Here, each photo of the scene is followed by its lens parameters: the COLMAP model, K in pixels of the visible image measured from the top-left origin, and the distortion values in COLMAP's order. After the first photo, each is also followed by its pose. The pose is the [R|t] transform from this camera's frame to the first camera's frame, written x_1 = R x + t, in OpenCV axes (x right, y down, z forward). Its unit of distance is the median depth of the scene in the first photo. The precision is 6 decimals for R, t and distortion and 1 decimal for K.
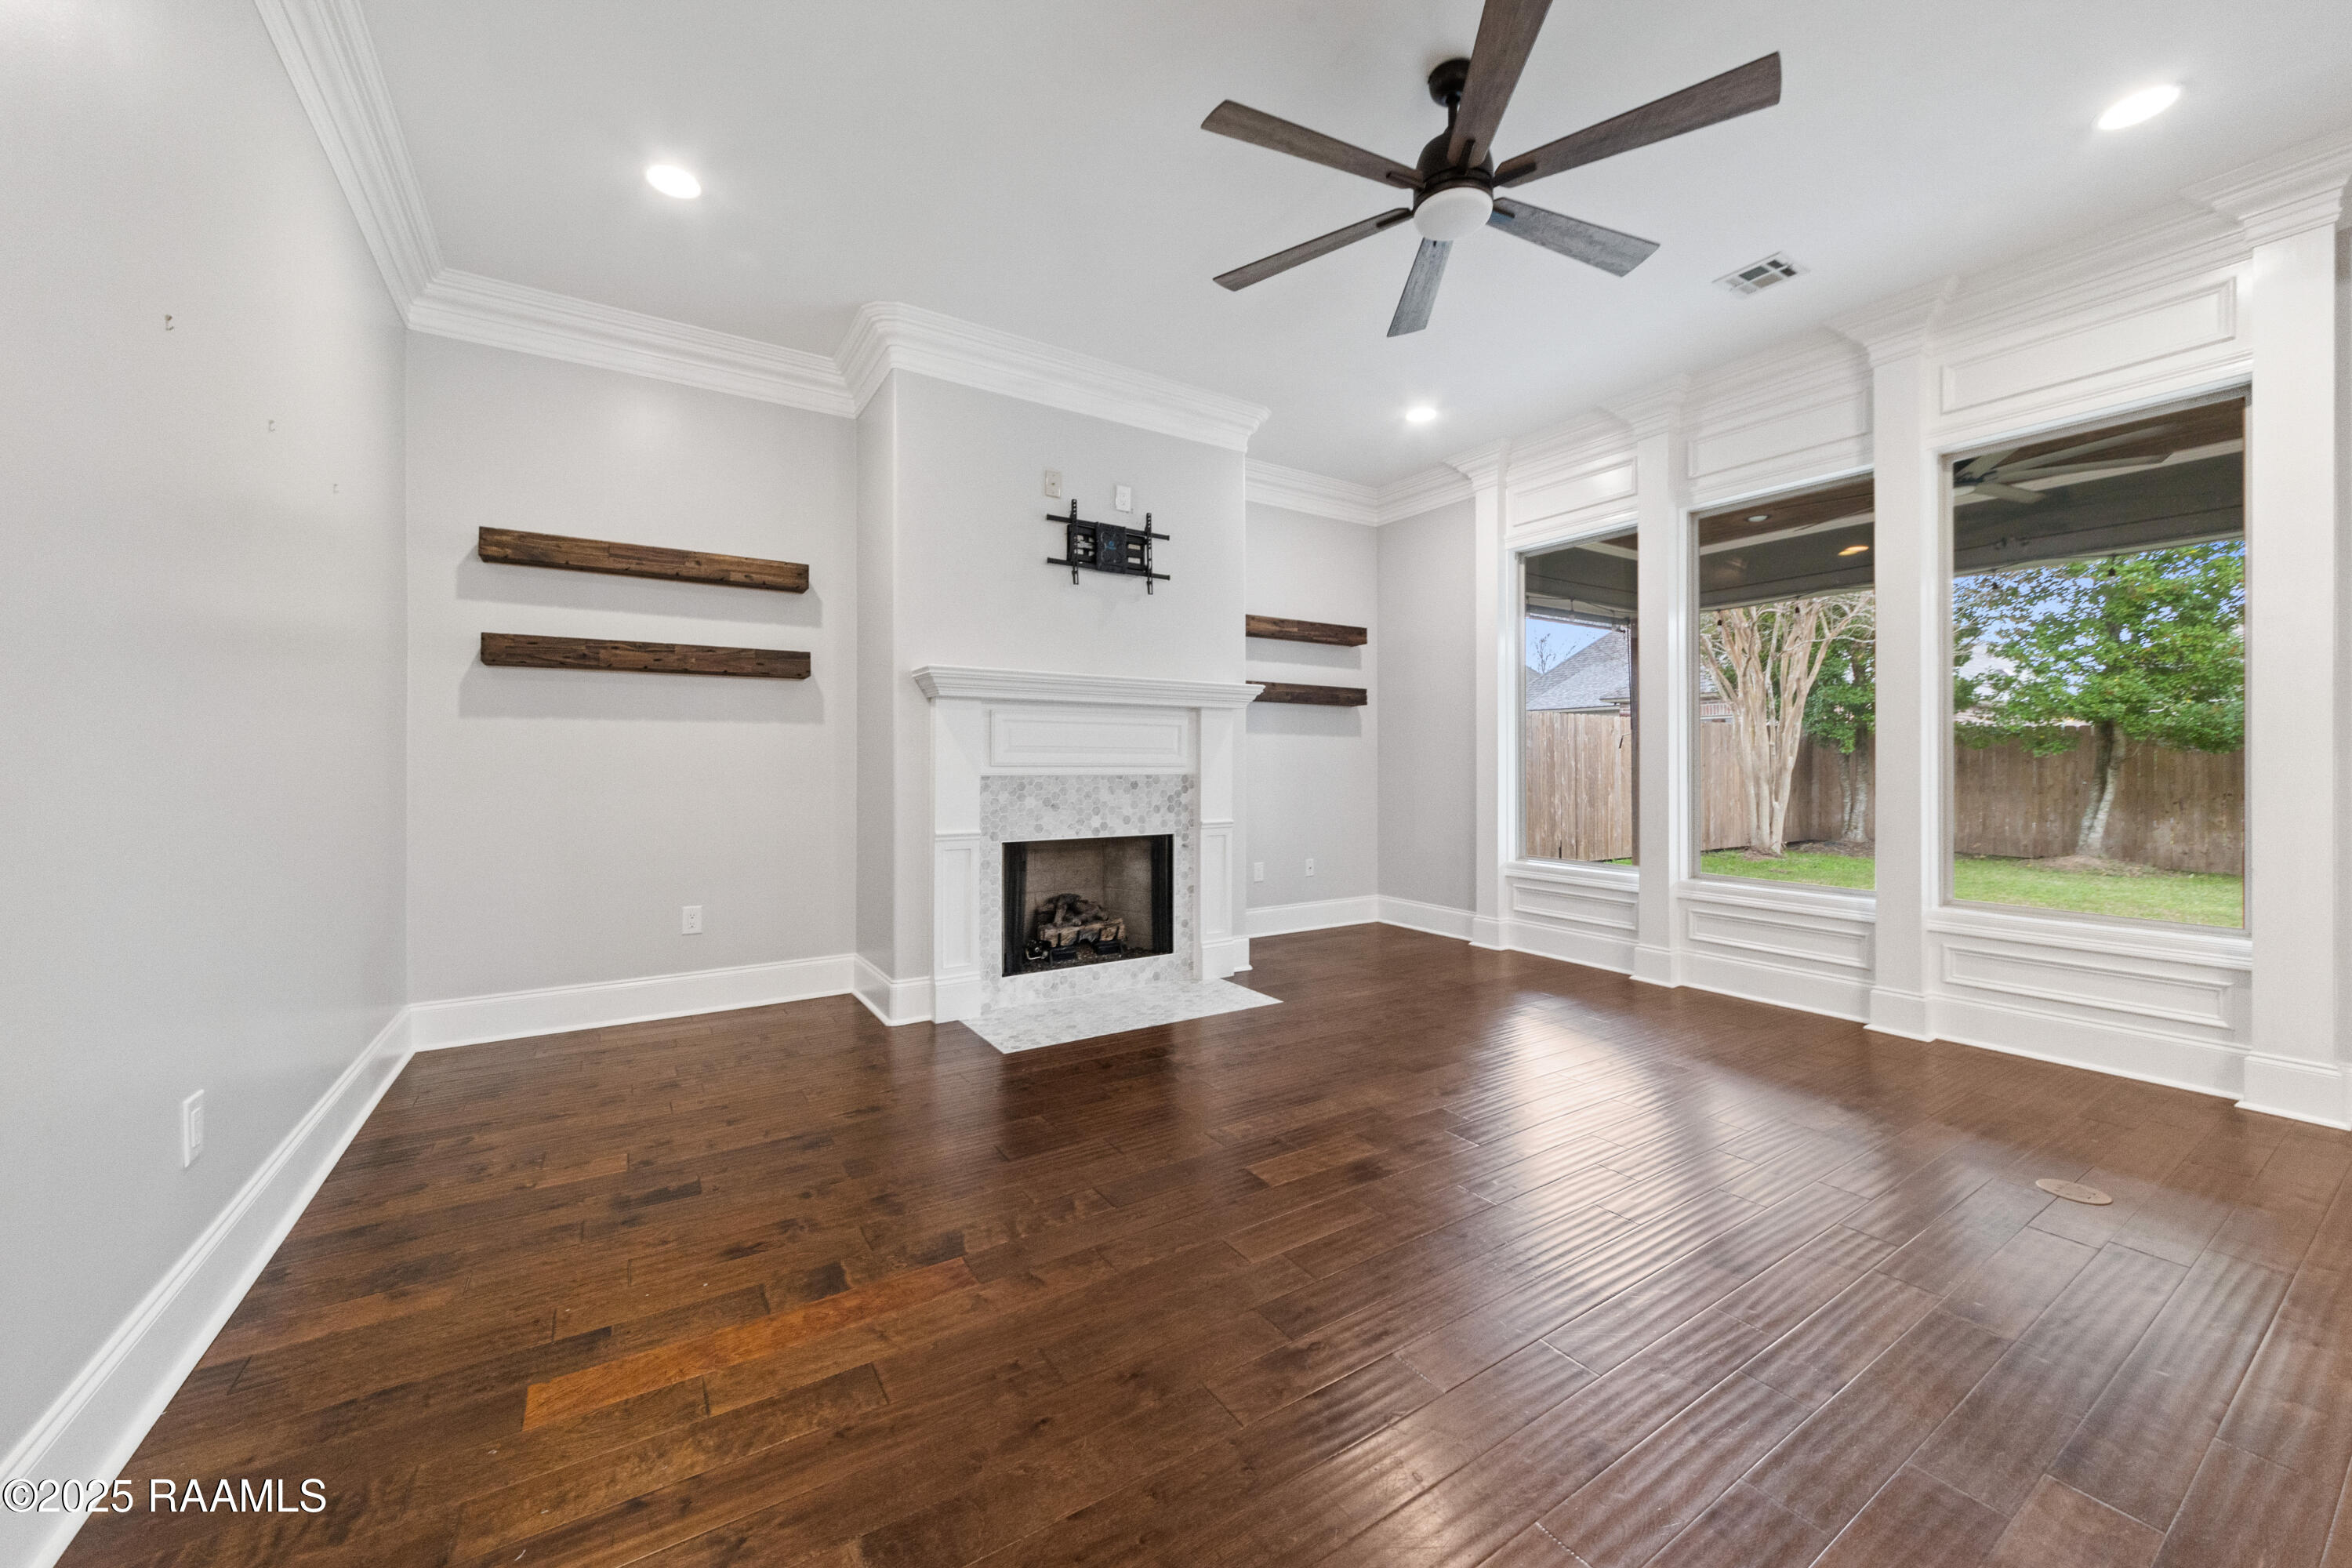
lens RADIAL K [[869.1, 0, 1184.1], [0, 869.1, 761.6], [0, 0, 1]] dist [0.003677, -0.000353]
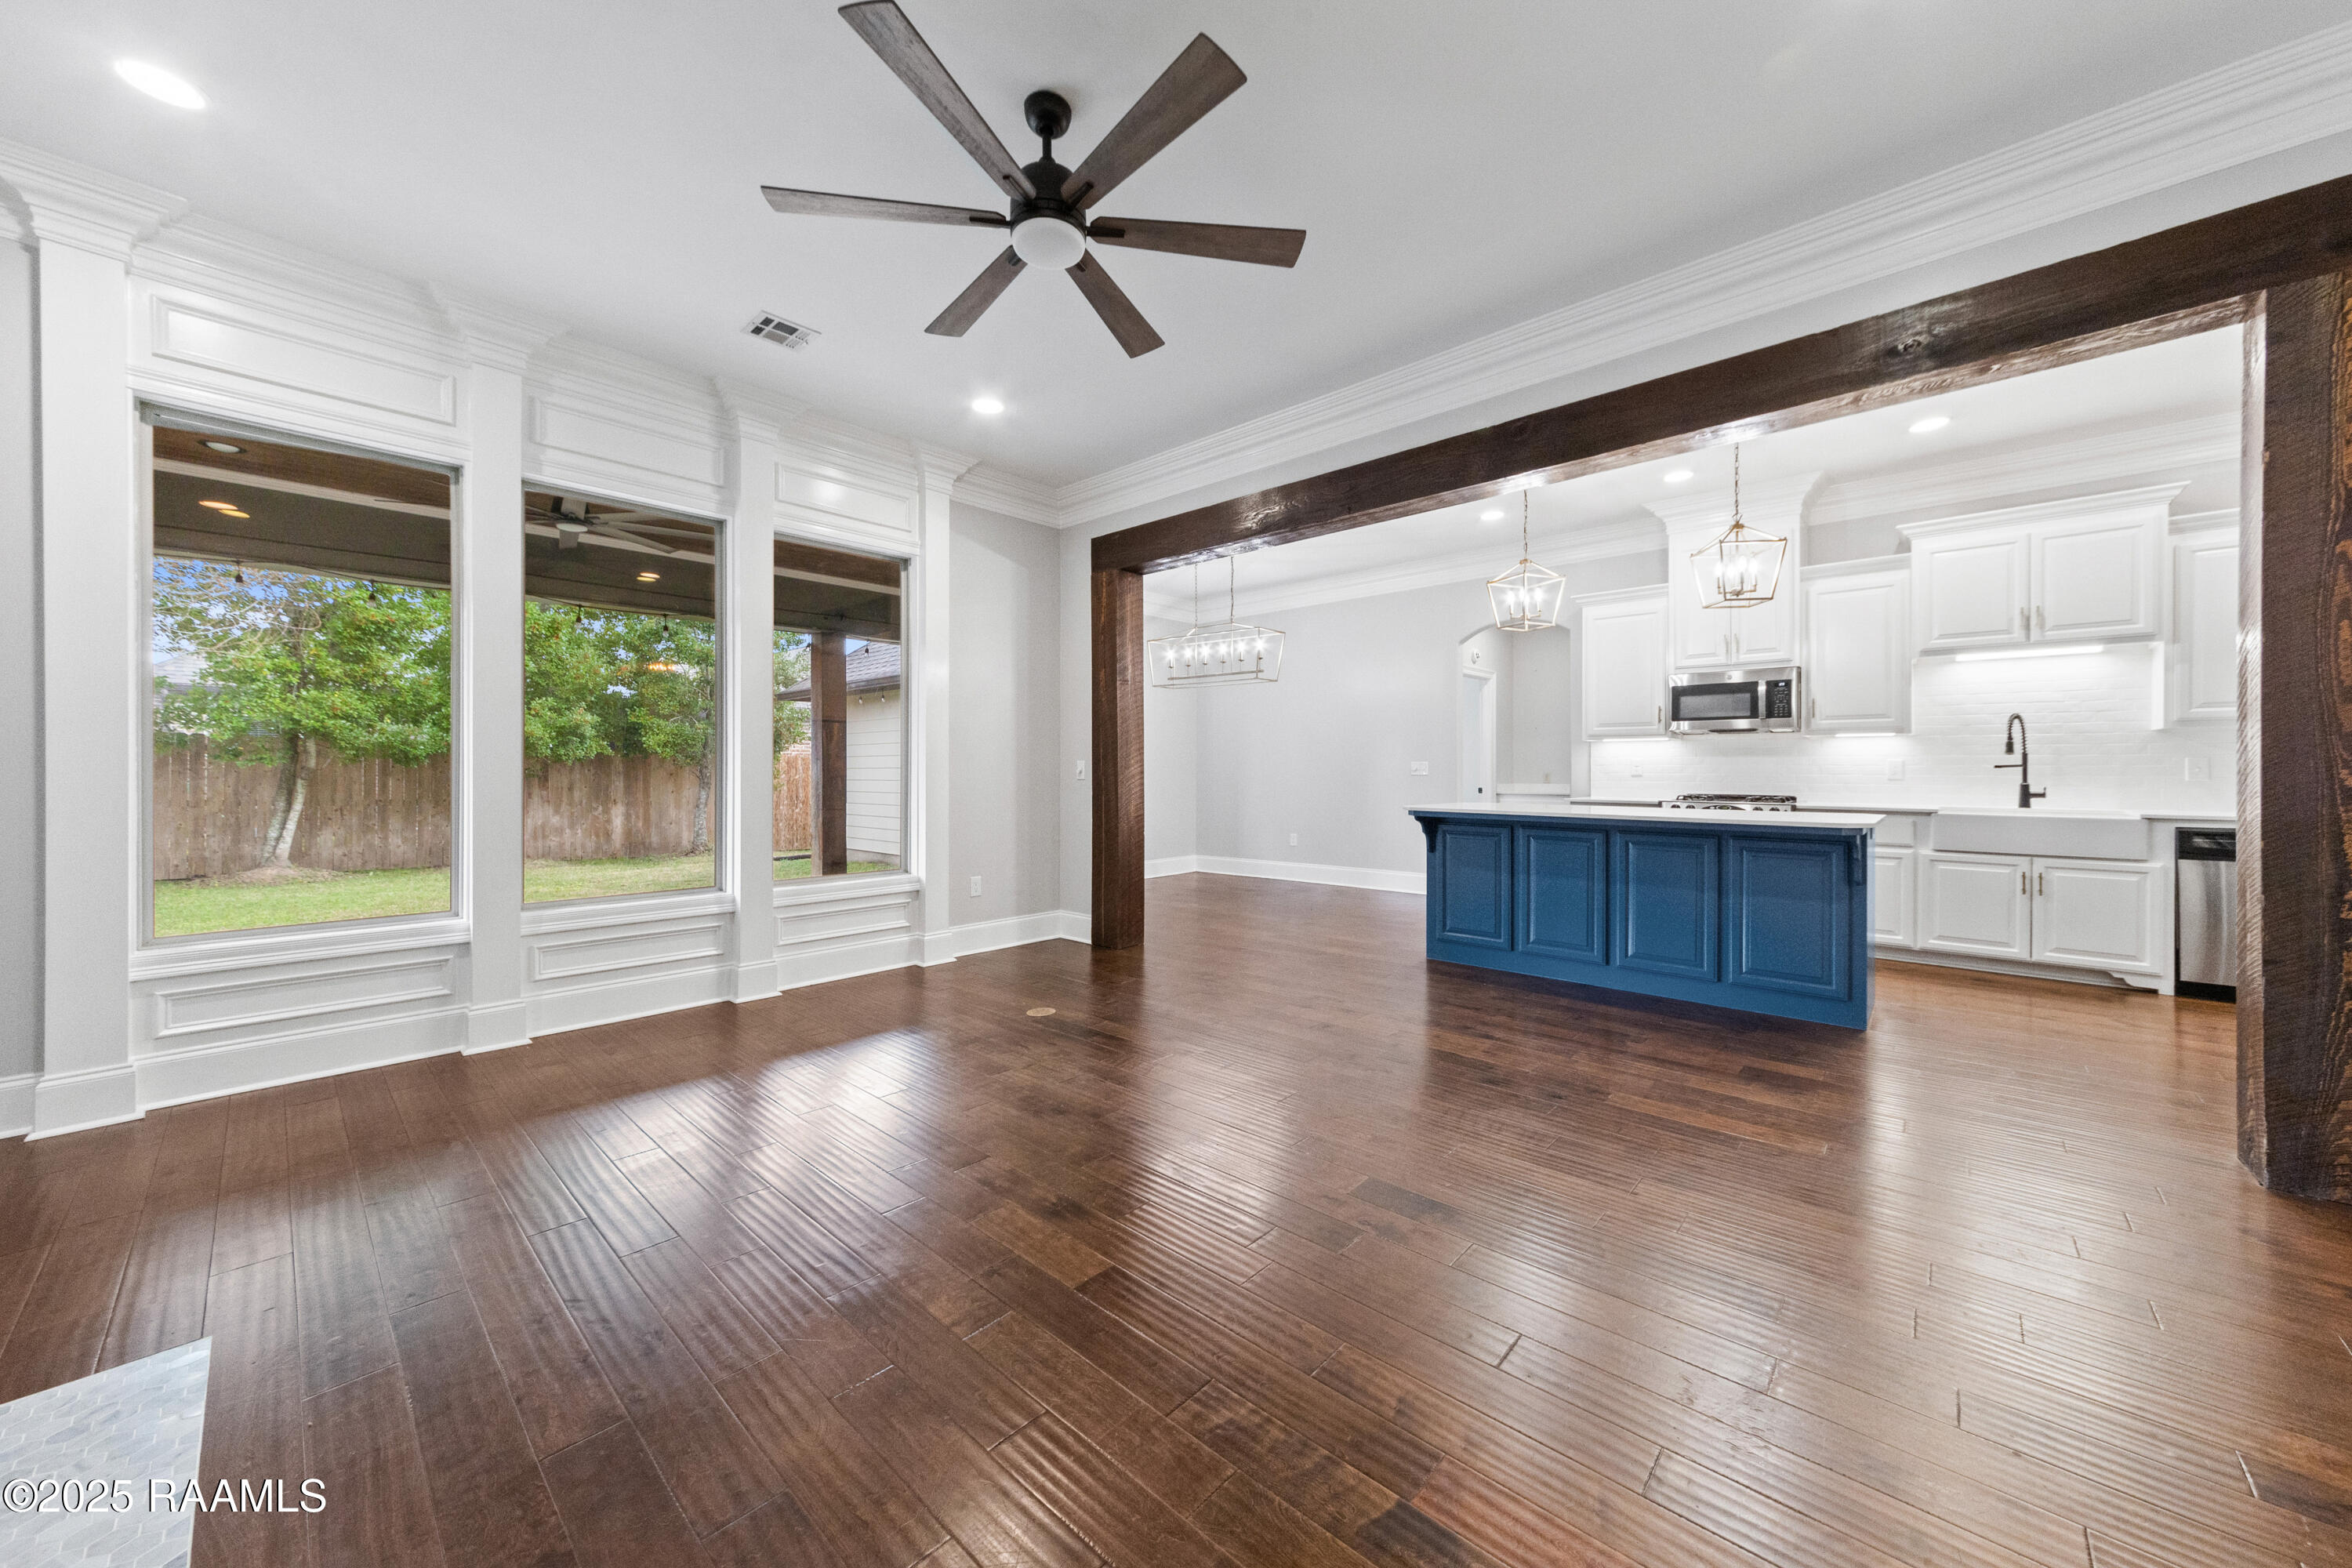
lens RADIAL K [[839.9, 0, 1179.5], [0, 839.9, 766.8], [0, 0, 1]] dist [0.005173, 0.001845]
pose [[-0.254771, 0.008059, 0.966968, -0.378362], [-0.001285, 0.999962, -0.008673, 0.001542], [-0.967000, -0.003452, -0.254751, 0.601112]]
